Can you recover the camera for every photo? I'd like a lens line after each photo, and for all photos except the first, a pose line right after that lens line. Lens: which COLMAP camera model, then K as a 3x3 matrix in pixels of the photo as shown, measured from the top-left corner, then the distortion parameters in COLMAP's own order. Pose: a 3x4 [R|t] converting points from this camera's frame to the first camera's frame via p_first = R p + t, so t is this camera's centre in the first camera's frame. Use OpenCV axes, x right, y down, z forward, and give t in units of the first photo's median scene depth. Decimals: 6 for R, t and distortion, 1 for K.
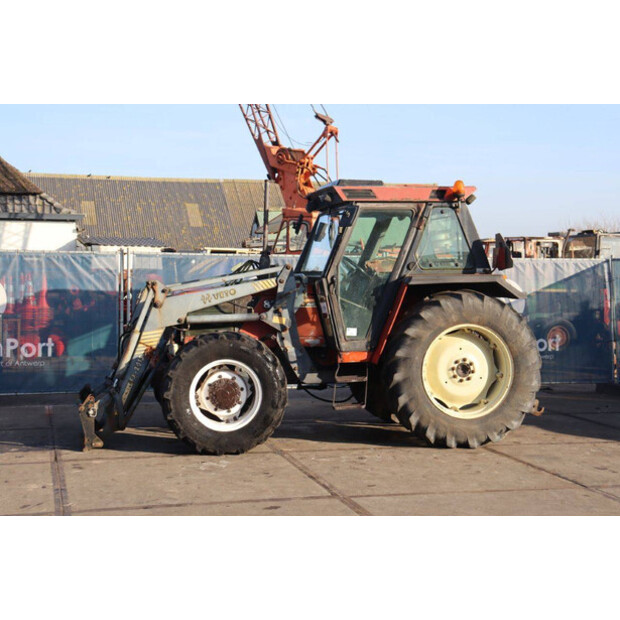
lens RADIAL K [[1019.0, 0, 309.7], [0, 1019.0, 309.5], [0, 0, 1]] dist [0.173520, 0.000000]
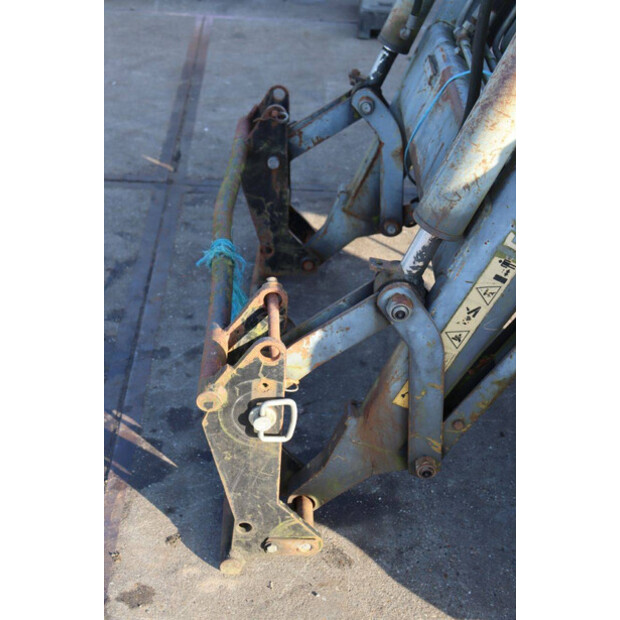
lens RADIAL K [[898.4, 0, 305.8], [0, 898.4, 316.1], [0, 0, 1]] dist [0.103870, 0.000000]
pose [[0.971379, 0.167189, -0.168732, -0.175723], [-0.055085, 0.849537, 0.524645, 0.005472], [0.231059, -0.500335, 0.834432, 0.847454]]
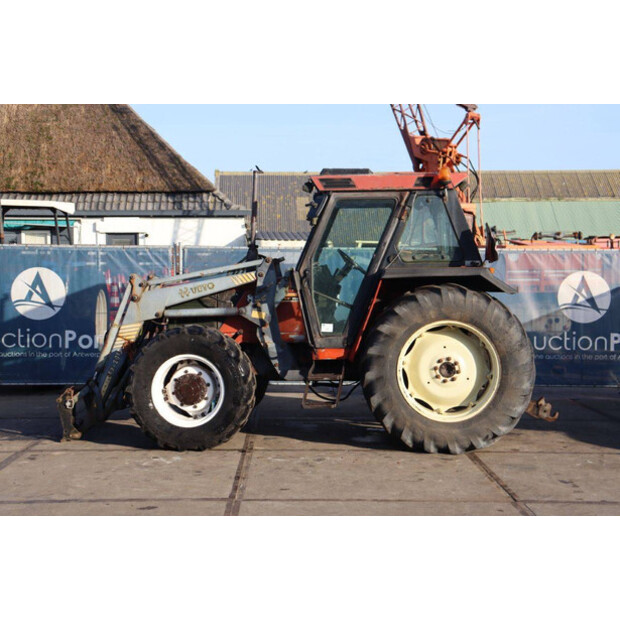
lens RADIAL K [[1019.0, 0, 311.0], [0, 1019.0, 308.7], [0, 0, 1]] dist [0.173520, 0.000000]
pose [[0.970837, 0.006394, -0.239654, 0.252963], [-0.005017, 0.999967, 0.006354, -0.001934], [0.239687, -0.004967, 0.970838, 0.065680]]
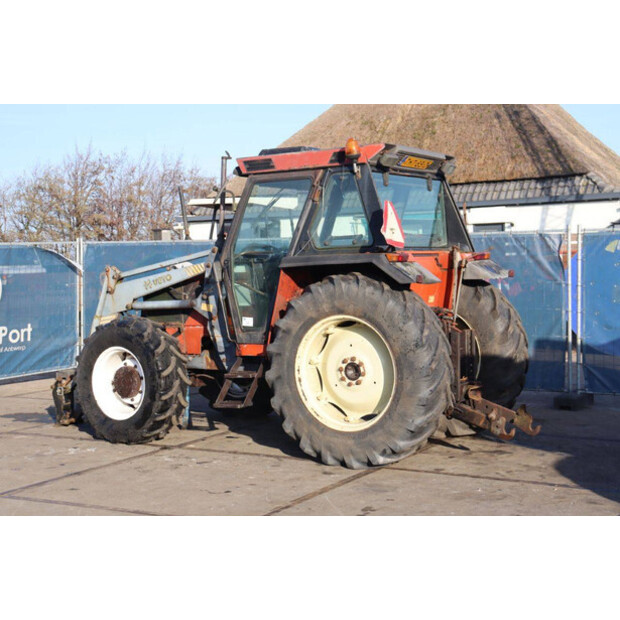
lens RADIAL K [[1019.0, 0, 313.6], [0, 1019.0, 307.3], [0, 0, 1]] dist [0.173520, 0.000000]
pose [[0.718415, 0.012006, -0.695511, 0.692662], [-0.002330, 0.999887, 0.014853, -0.003887], [0.695611, -0.009050, 0.718362, 0.397002]]
